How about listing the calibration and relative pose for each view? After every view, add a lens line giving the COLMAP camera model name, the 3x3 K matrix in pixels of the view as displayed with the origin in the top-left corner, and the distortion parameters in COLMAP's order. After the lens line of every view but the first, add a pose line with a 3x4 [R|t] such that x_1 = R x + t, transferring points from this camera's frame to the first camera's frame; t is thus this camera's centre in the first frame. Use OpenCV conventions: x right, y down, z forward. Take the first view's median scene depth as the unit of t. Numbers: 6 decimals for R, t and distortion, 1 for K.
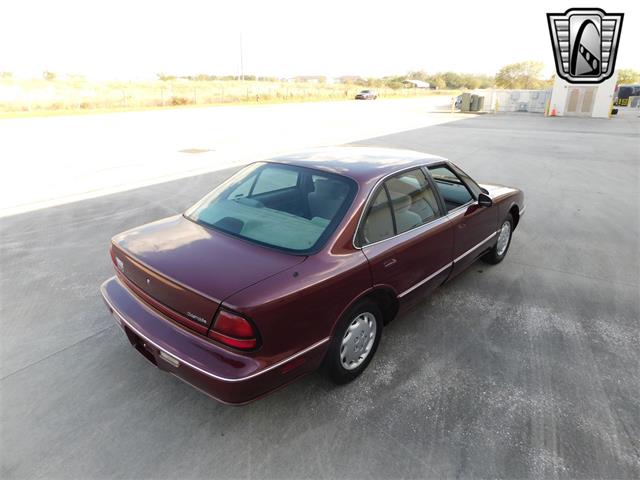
lens RADIAL K [[415.6, 0, 322.0], [0, 415.6, 236.3], [0, 0, 1]] dist [-0.070981, 0.052467]
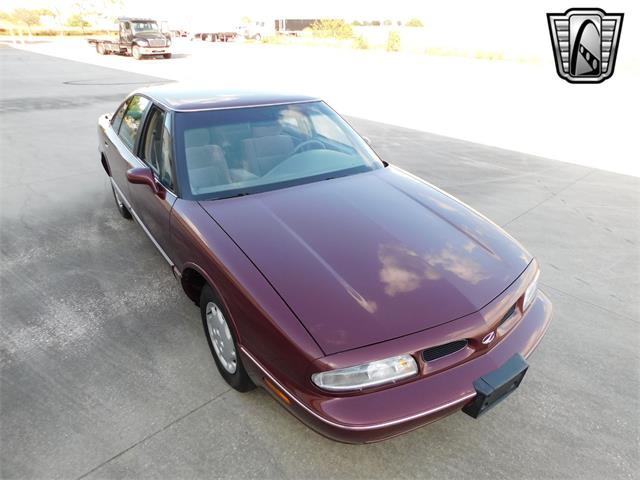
lens RADIAL K [[417.9, 0, 319.3], [0, 417.9, 225.9], [0, 0, 1]] dist [-0.078414, 0.059612]
pose [[-0.228444, 0.397371, -0.888769, 1.243016], [-0.354807, 0.816142, 0.456097, -0.561335], [0.906601, 0.419534, -0.045453, 1.682867]]
